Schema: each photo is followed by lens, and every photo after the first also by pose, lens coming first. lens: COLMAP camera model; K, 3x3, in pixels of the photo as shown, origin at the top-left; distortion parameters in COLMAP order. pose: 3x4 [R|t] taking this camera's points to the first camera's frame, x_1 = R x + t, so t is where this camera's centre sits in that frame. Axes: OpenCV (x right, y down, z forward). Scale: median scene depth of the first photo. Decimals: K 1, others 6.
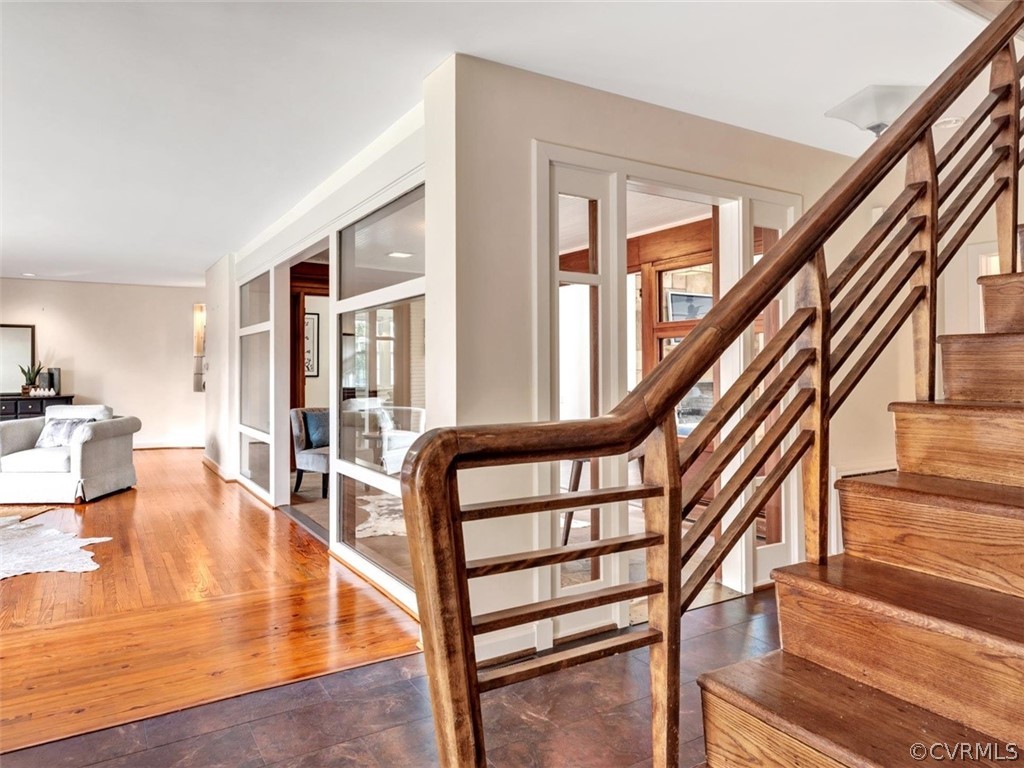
lens RADIAL K [[675.1, 0, 512.9], [0, 675.1, 354.8], [0, 0, 1]] dist [0.006152, 0.001309]
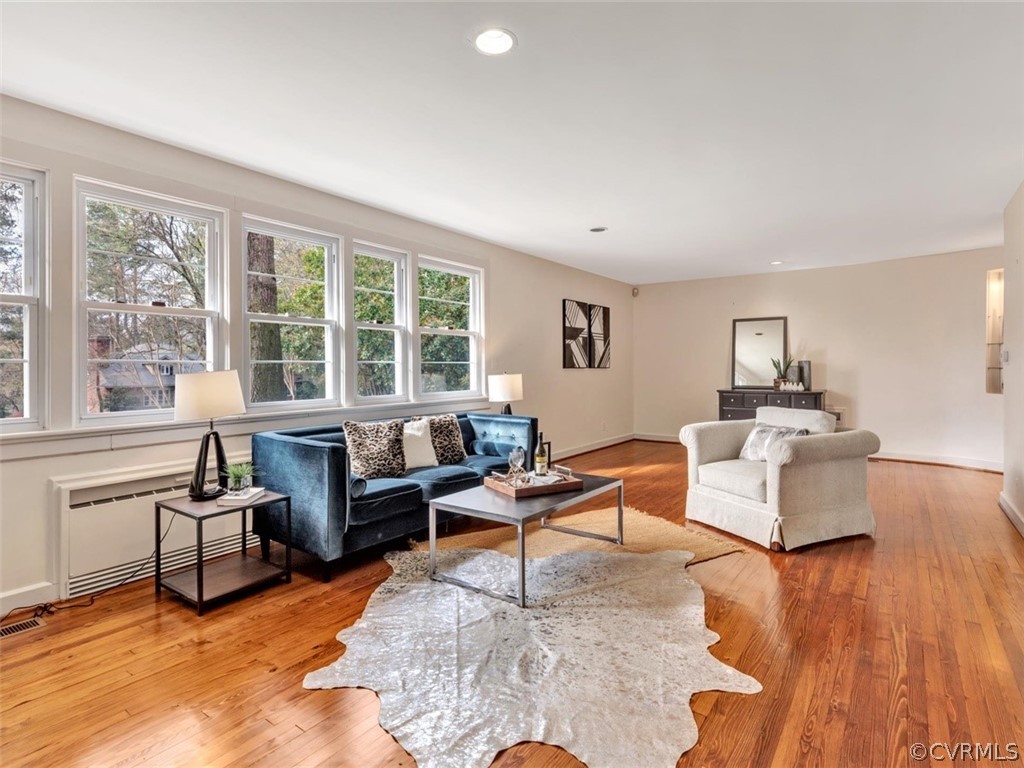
lens RADIAL K [[535.7, 0, 512.6], [0, 535.7, 359.1], [0, 0, 1]] dist [-0.001425, -0.000757]
pose [[0.375647, -0.008932, -0.926720, -0.154364], [0.020841, 0.999782, -0.001188, 0.010028], [0.926528, -0.018867, 0.375752, 0.369528]]
